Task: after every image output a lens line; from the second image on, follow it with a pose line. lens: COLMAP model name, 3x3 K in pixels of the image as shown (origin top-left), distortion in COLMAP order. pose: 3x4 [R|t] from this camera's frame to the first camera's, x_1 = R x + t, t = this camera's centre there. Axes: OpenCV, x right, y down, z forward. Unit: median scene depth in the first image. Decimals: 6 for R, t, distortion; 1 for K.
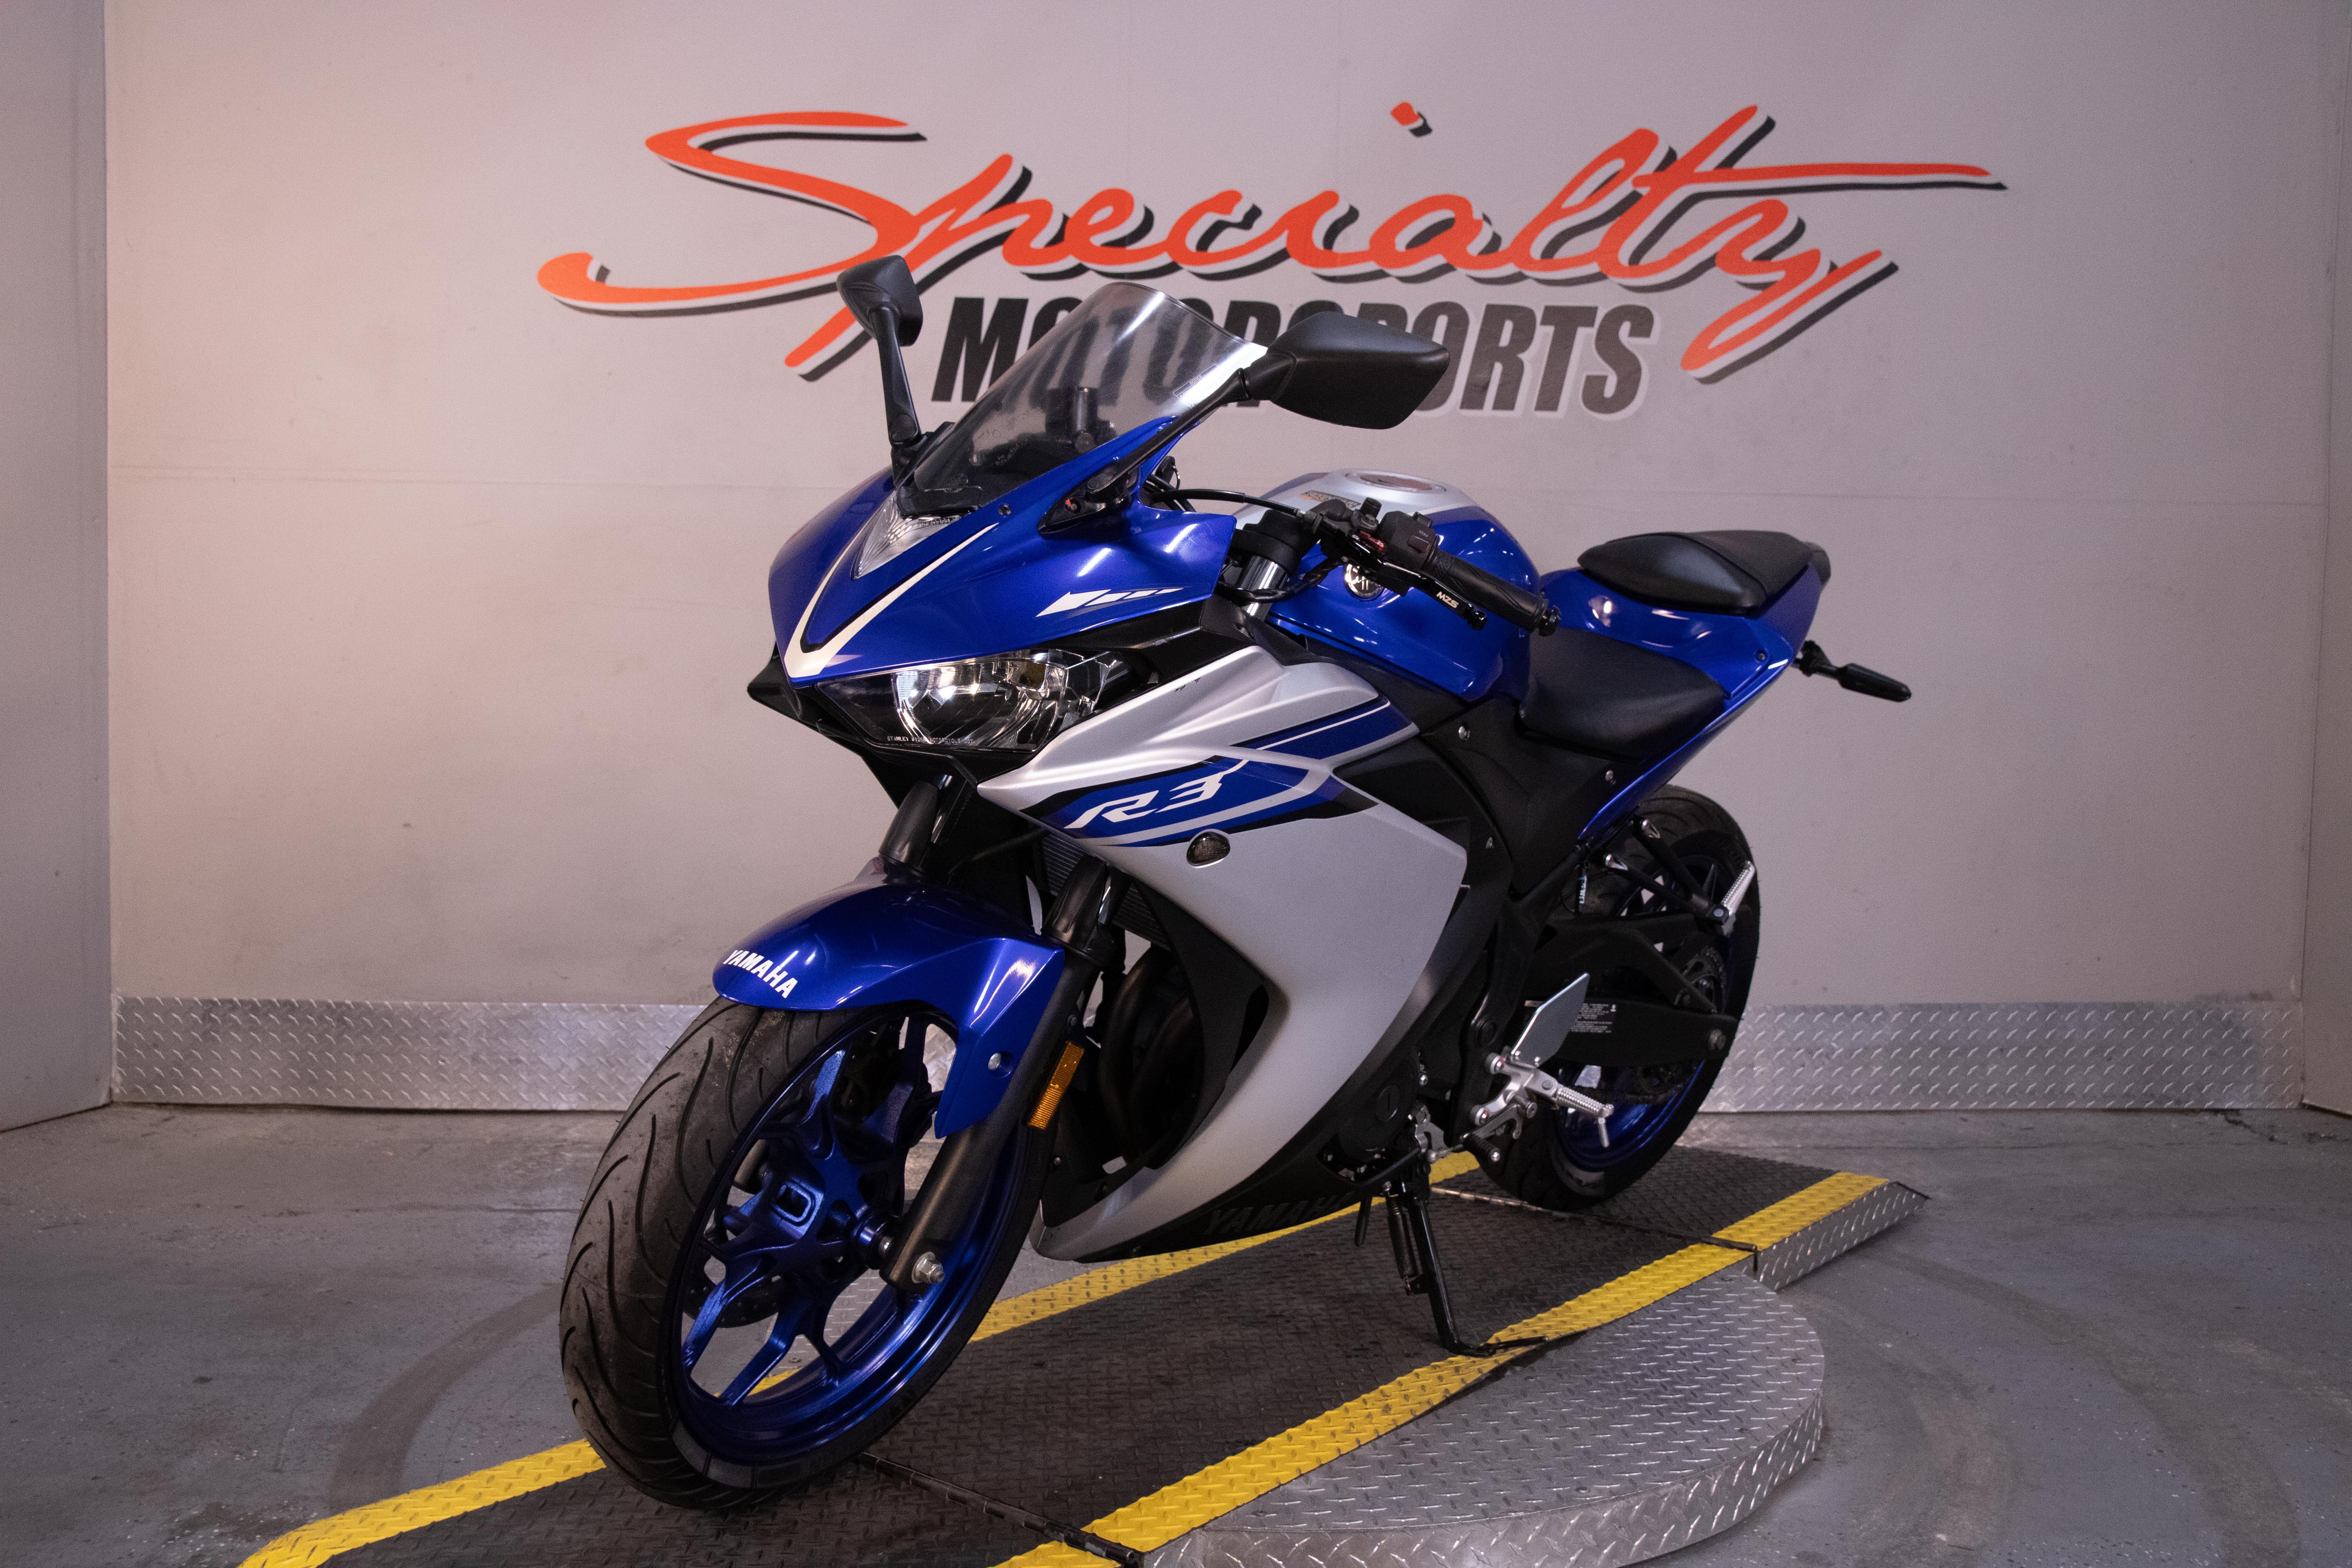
lens RADIAL K [[2128.1, 0, 1177.0], [0, 2128.1, 782.2], [0, 0, 1]] dist [-0.093336, 0.125827]
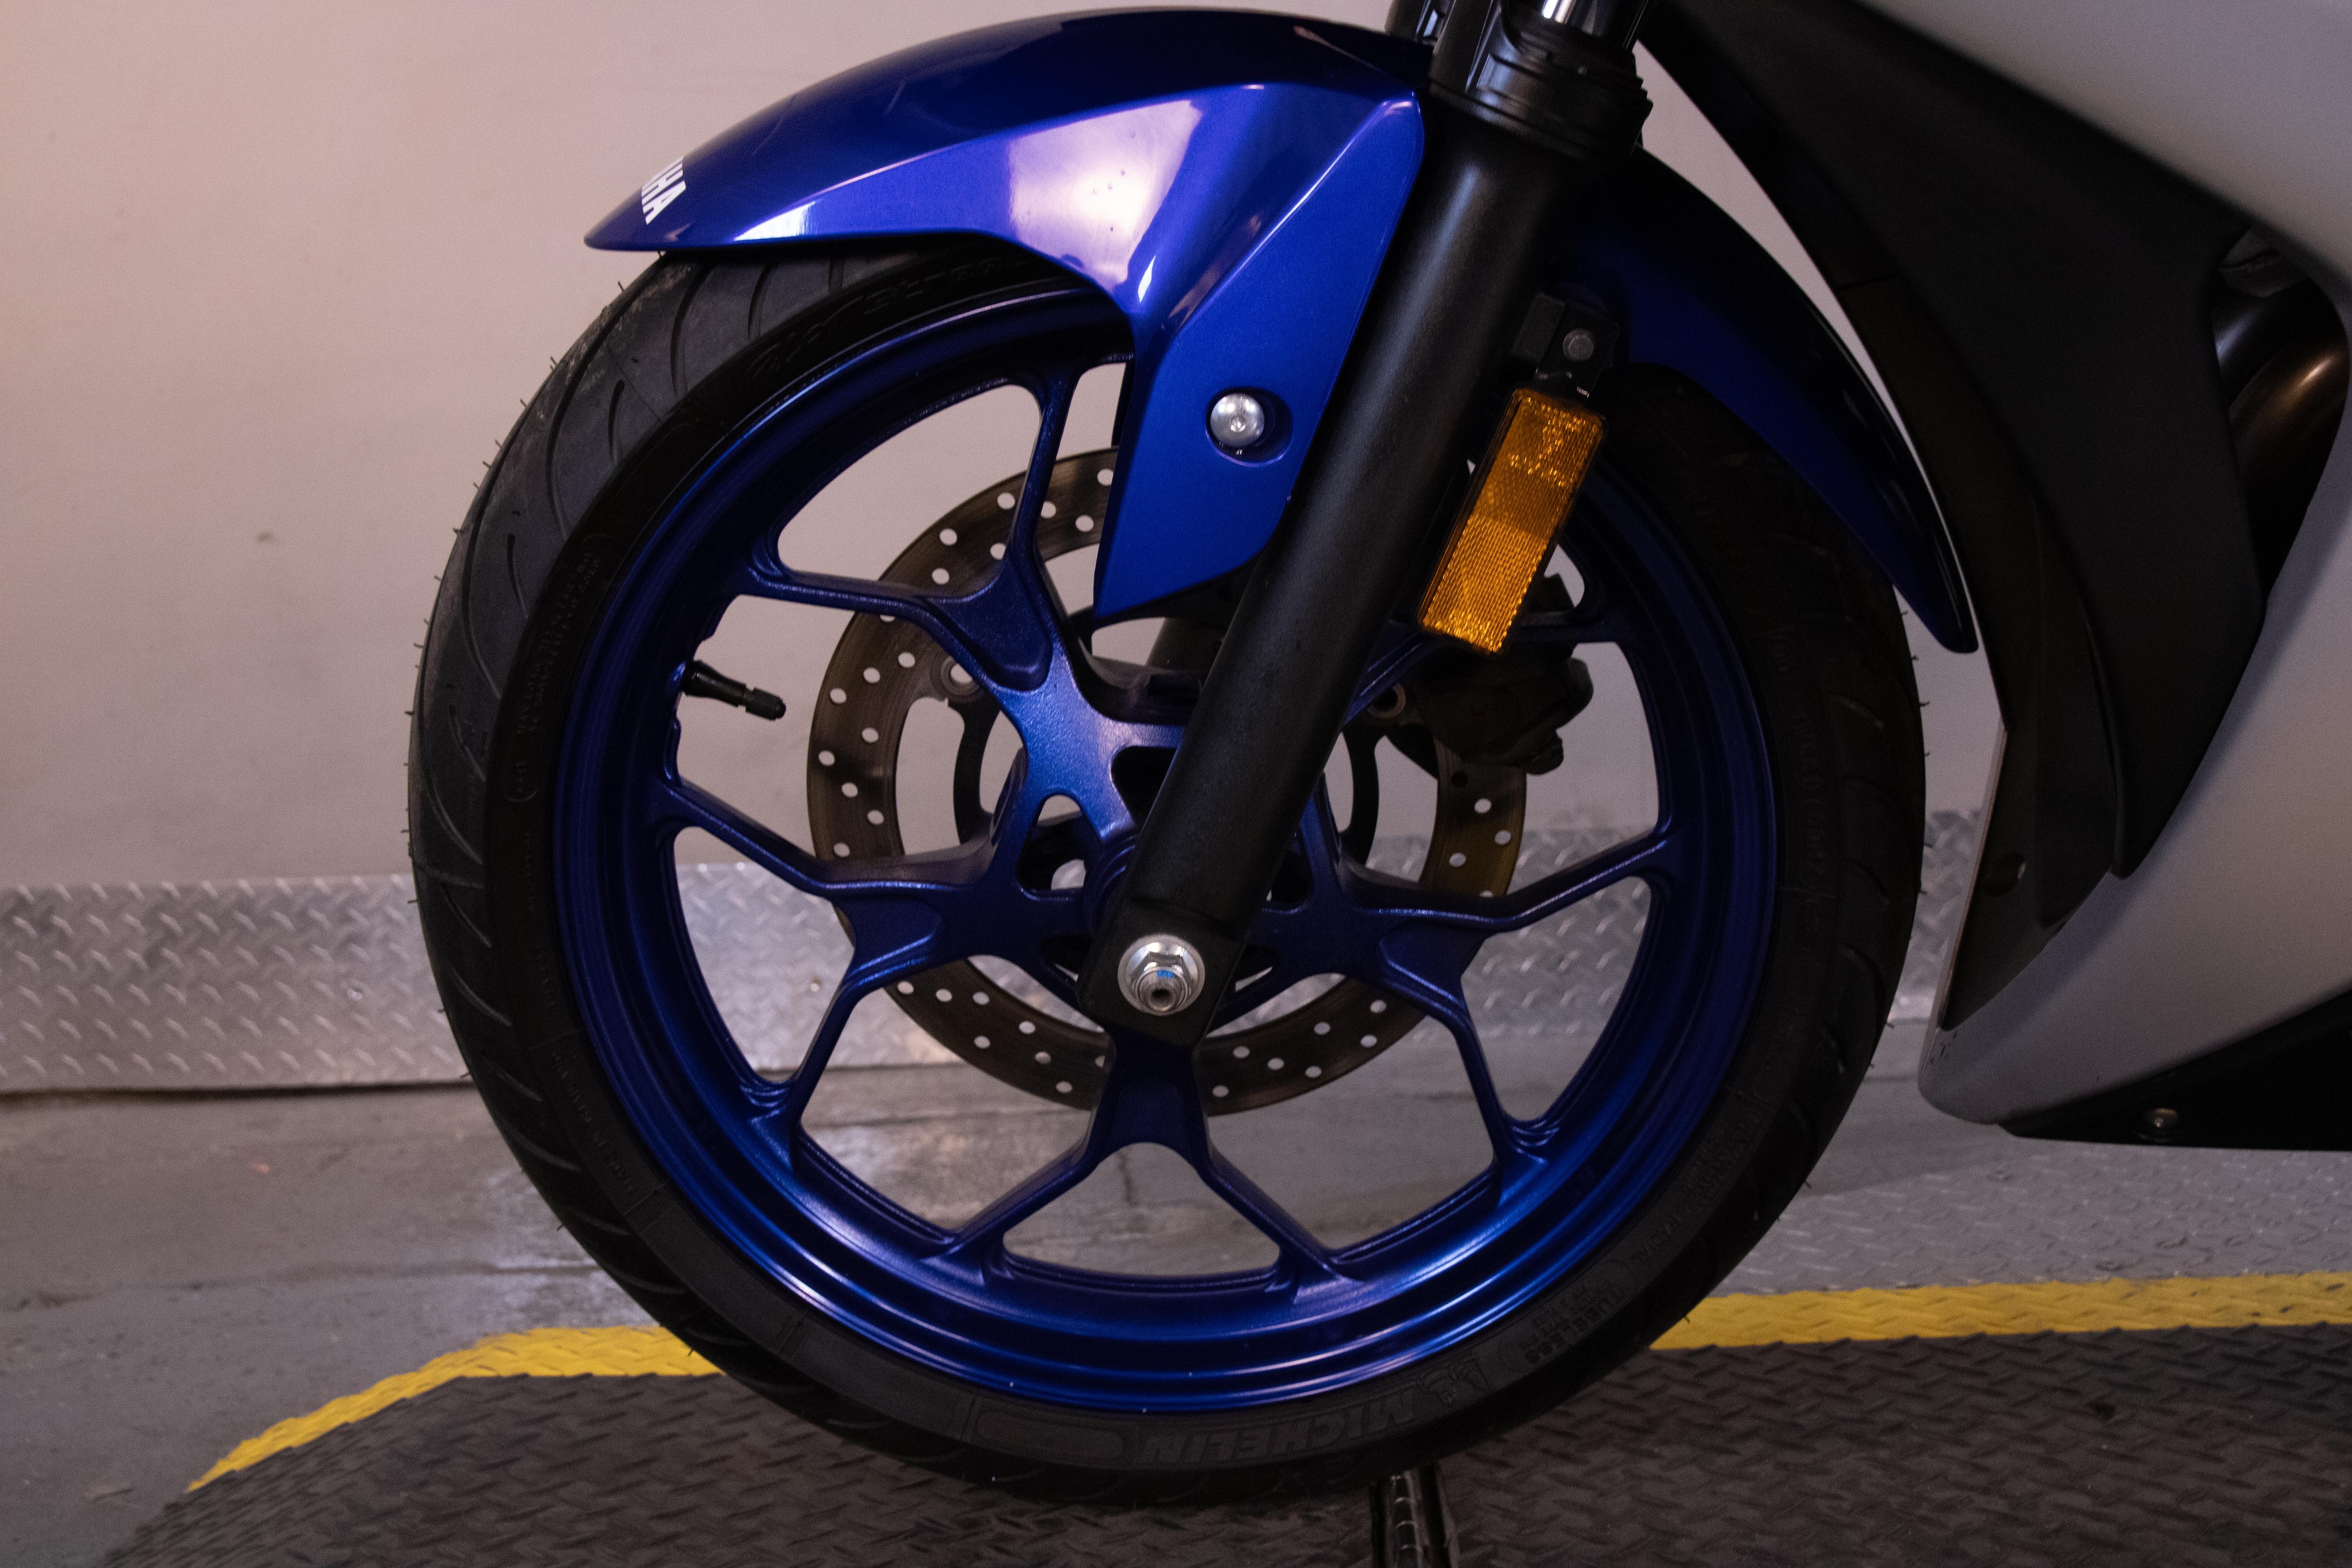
lens RADIAL K [[2583.5, 0, 1176.0], [0, 2583.5, 784.0], [0, 0, 1]] dist [-0.013194, -0.001319]
pose [[0.998922, -0.045080, -0.011074, -0.141321], [0.045316, 0.998730, 0.022024, 0.078219], [0.010067, -0.022502, 0.999696, 0.377426]]
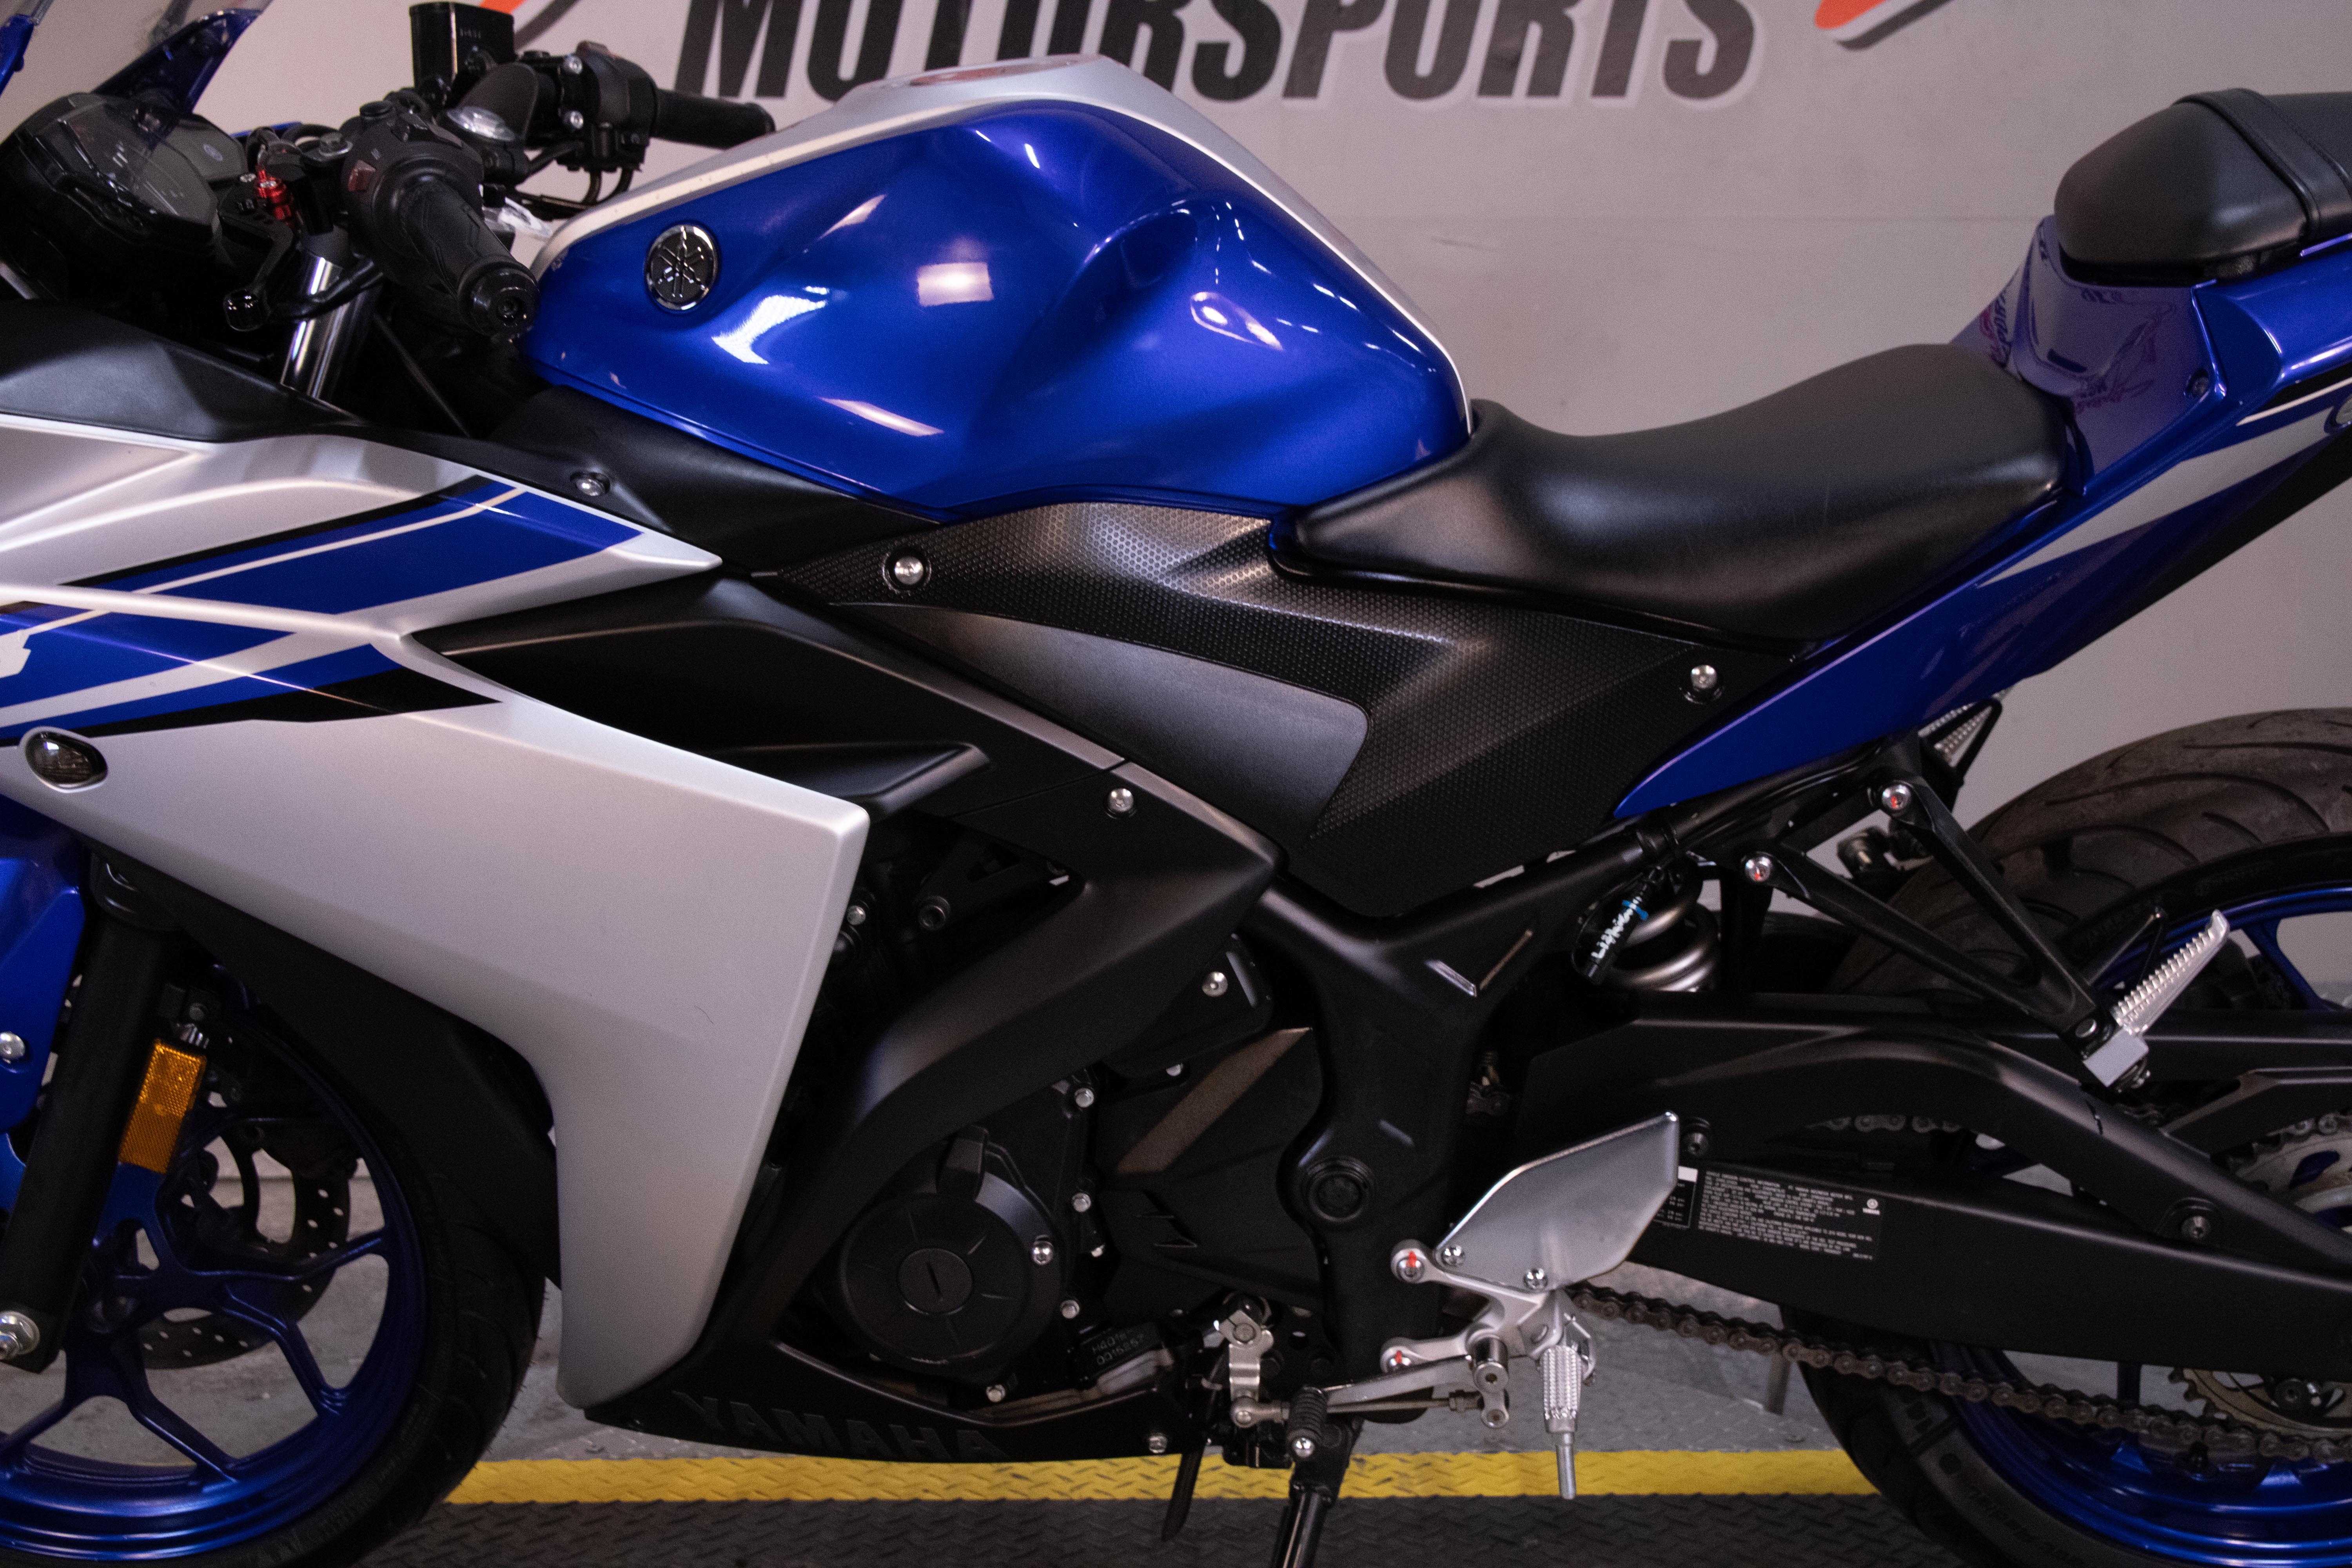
lens RADIAL K [[2469.1, 0, 1176.1], [0, 2469.1, 792.6], [0, 0, 1]] dist [-0.090862, 0.243848]
pose [[0.999833, -0.017243, 0.006059, 0.032109], [0.016944, 0.998780, 0.046387, 0.002557], [-0.006851, -0.046277, 0.998905, 0.232410]]
